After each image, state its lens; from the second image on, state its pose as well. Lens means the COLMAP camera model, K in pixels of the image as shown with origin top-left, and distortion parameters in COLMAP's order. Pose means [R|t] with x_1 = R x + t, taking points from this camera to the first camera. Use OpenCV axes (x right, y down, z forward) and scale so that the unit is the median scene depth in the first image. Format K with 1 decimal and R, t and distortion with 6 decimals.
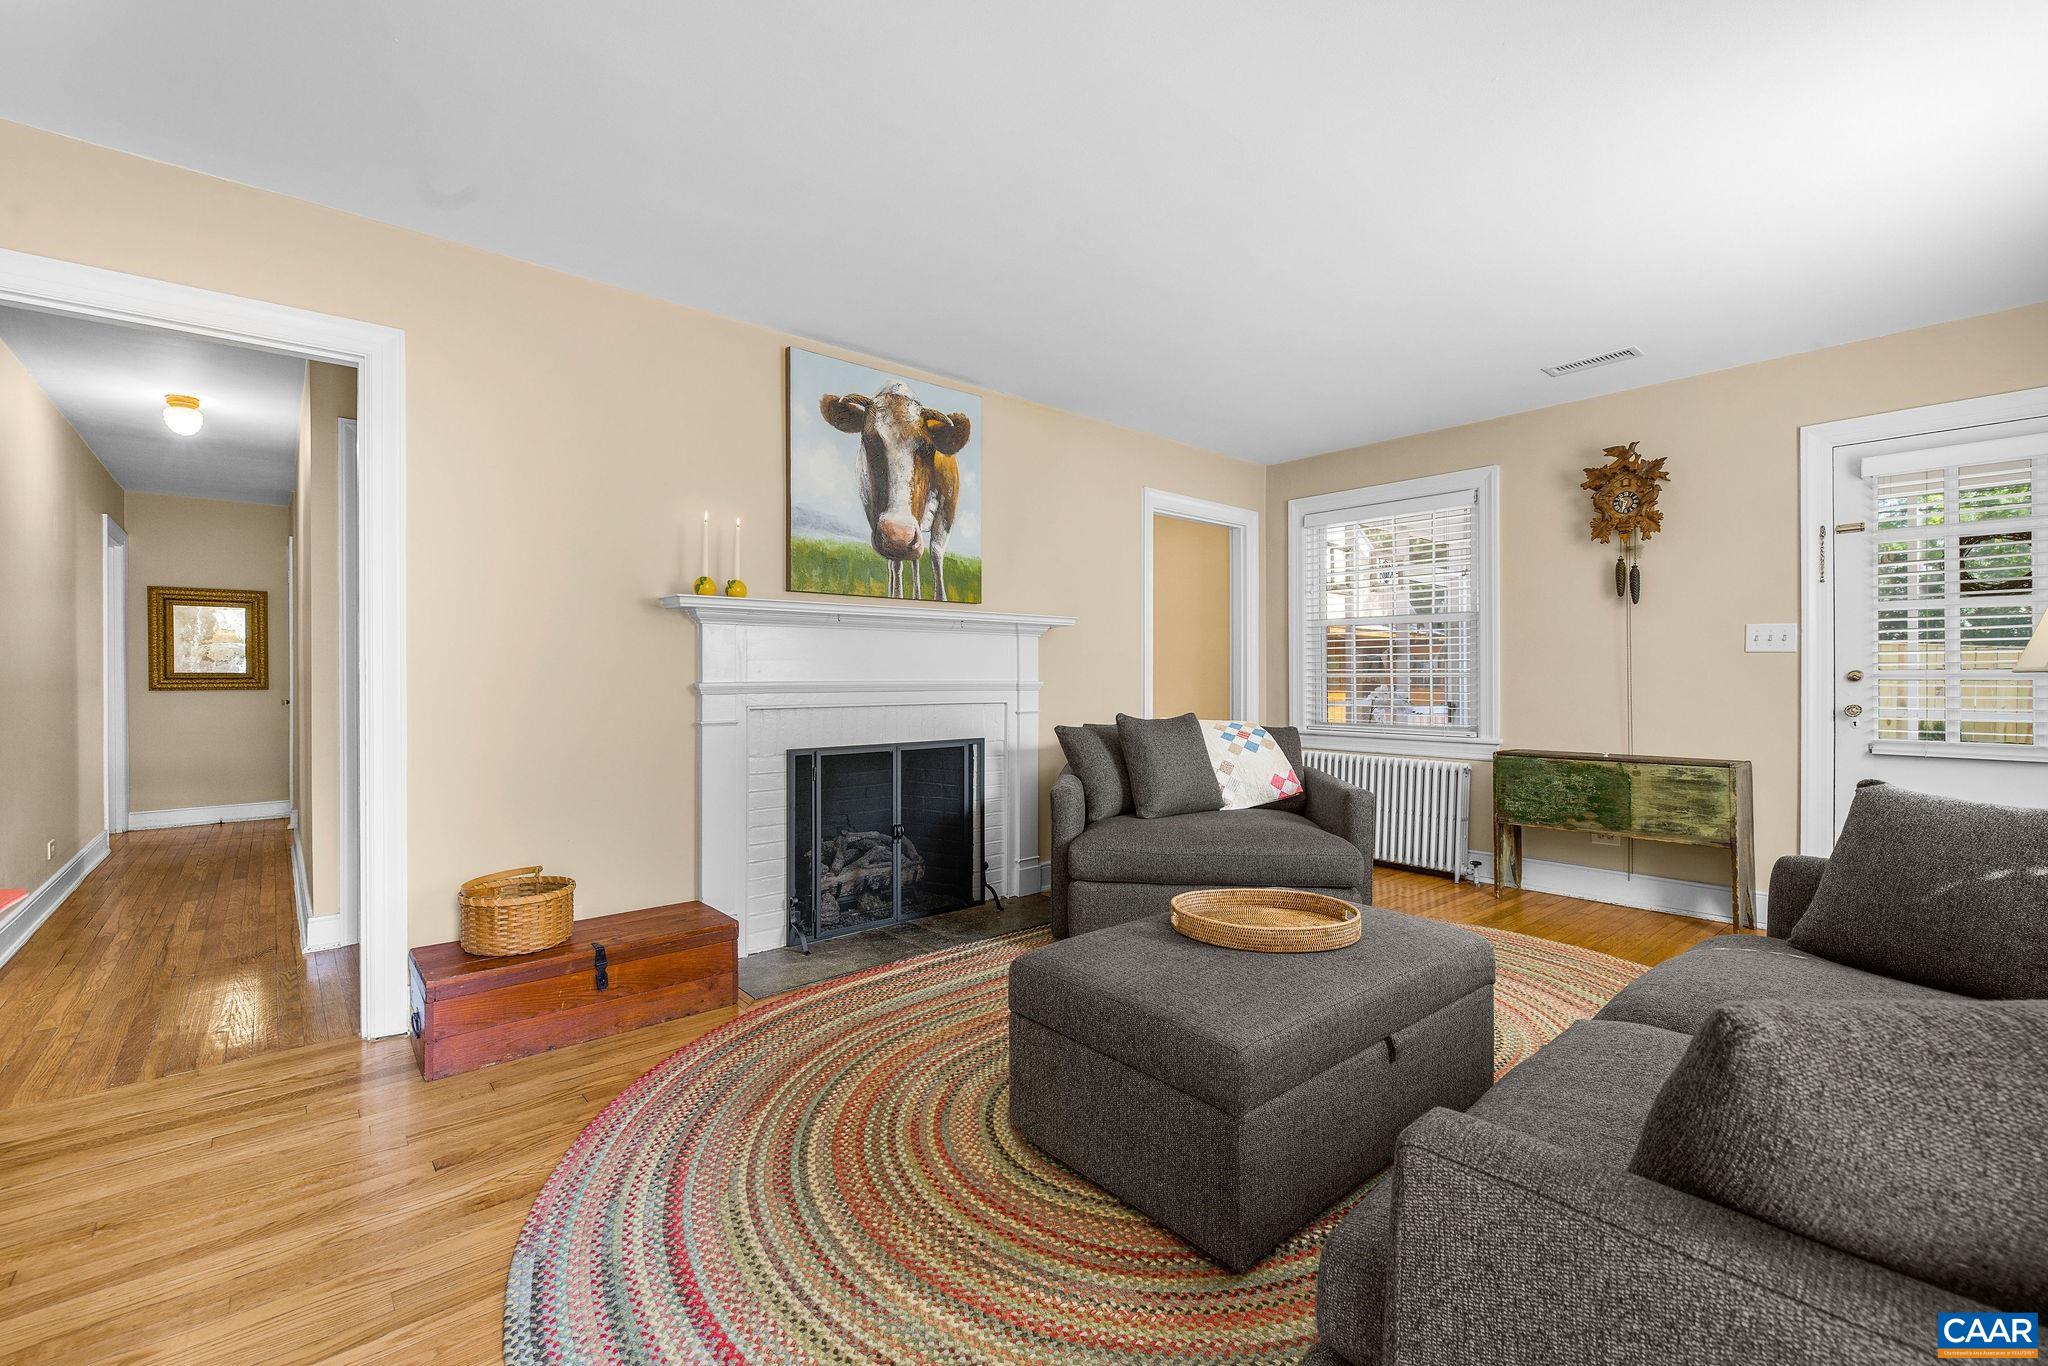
lens RADIAL K [[869.2, 0, 1031.9], [0, 869.2, 675.1], [0, 0, 1]] dist [-0.000514, -0.000090]
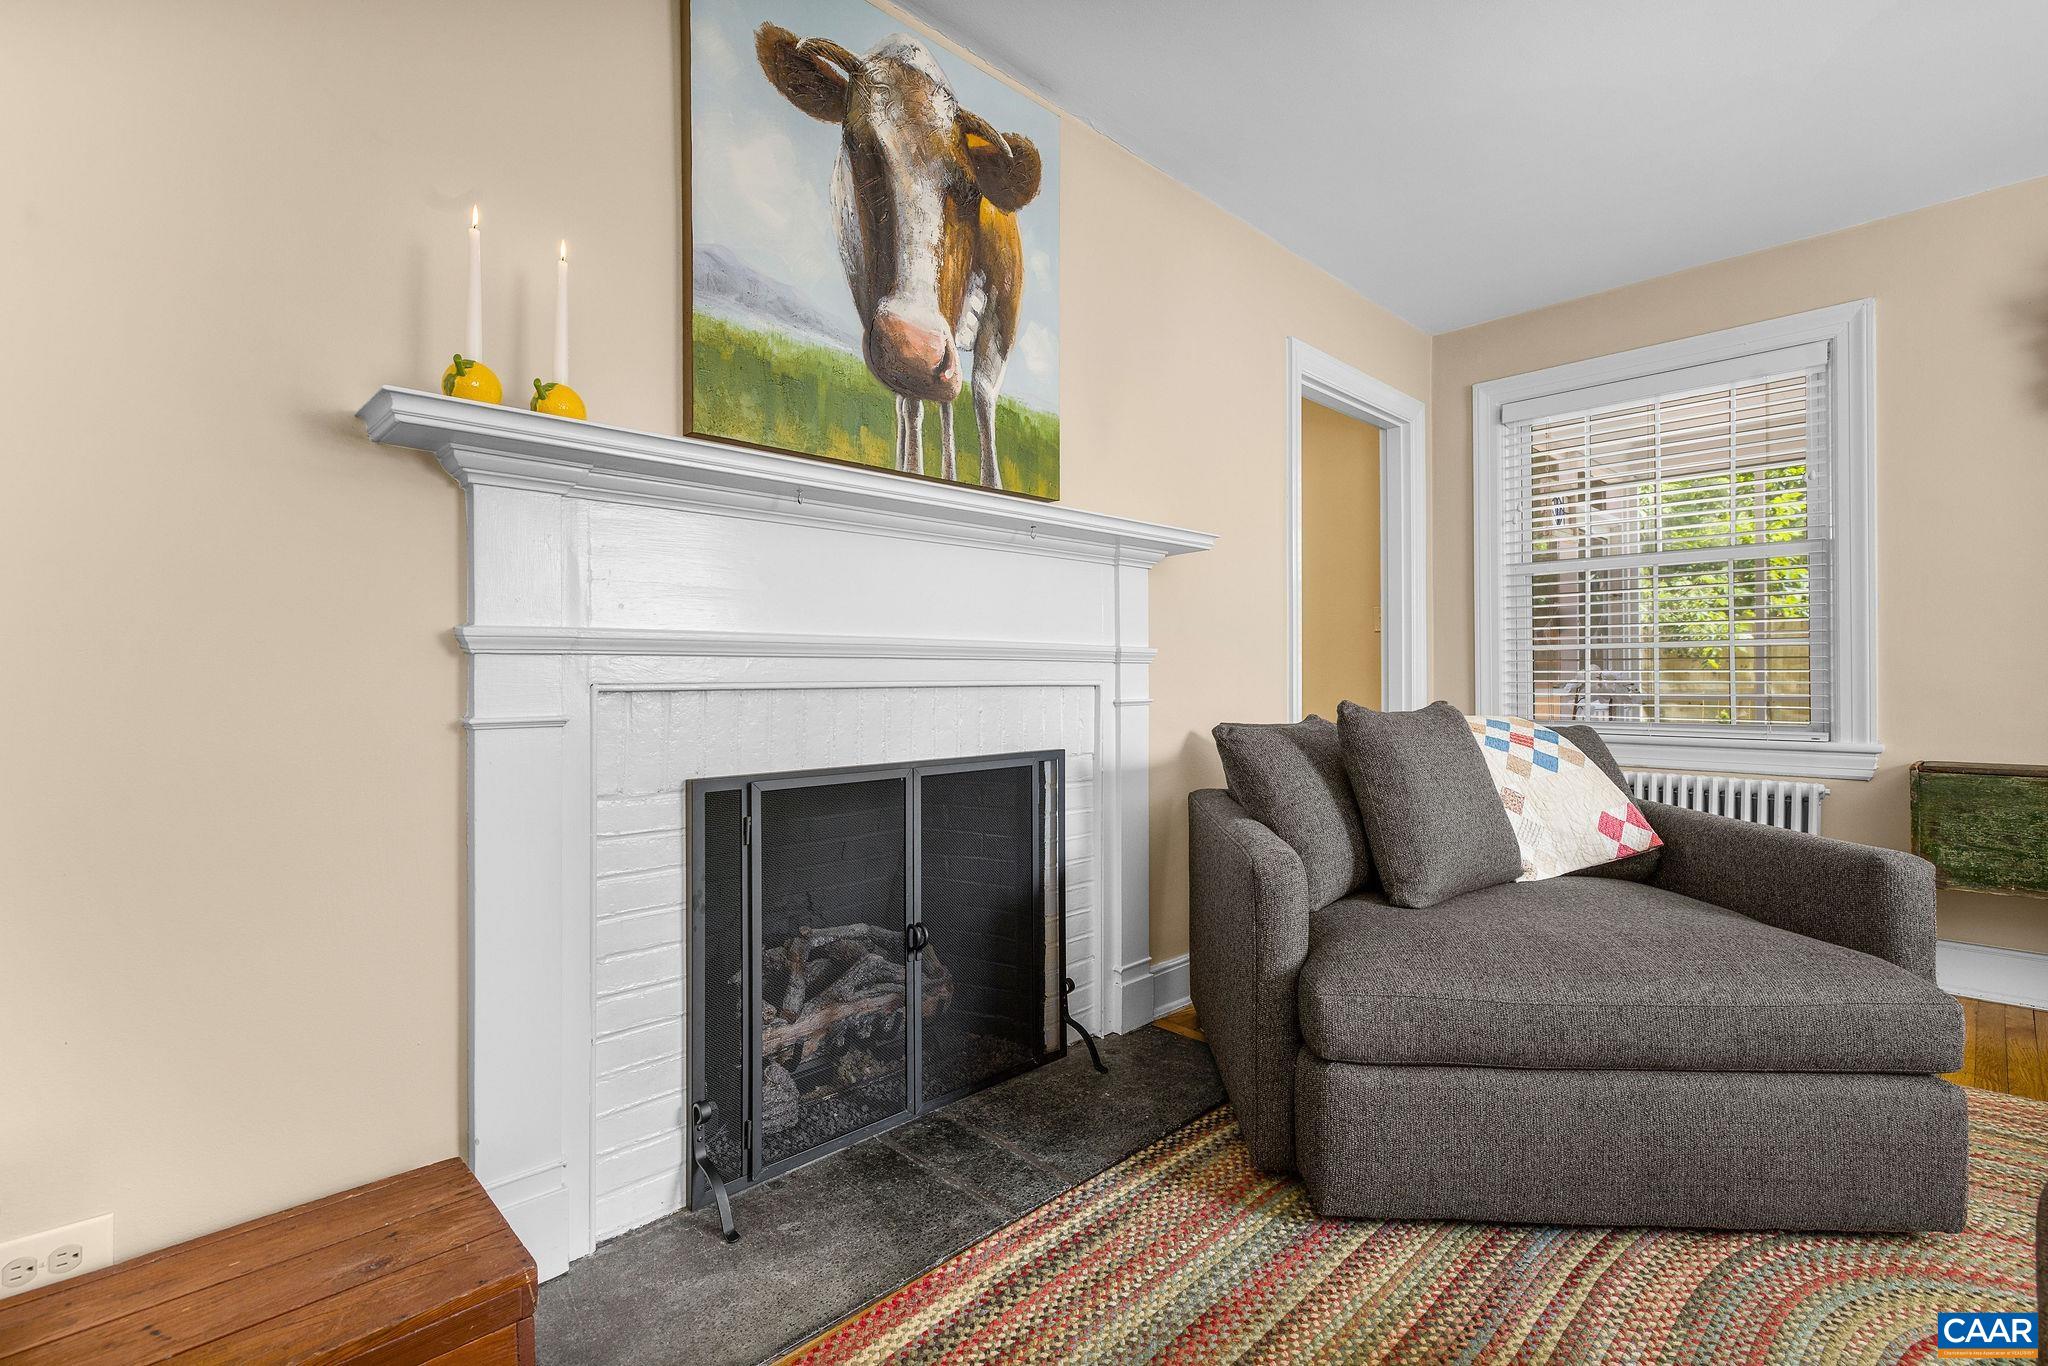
lens RADIAL K [[910.8, 0, 1025.7], [0, 910.8, 678.0], [0, 0, 1]] dist [0.002097, 0.000014]
pose [[0.998691, -0.003364, 0.051035, -0.116607], [0.003271, 0.999993, 0.001909, 0.028999], [-0.051041, -0.001739, 0.998695, 0.468190]]
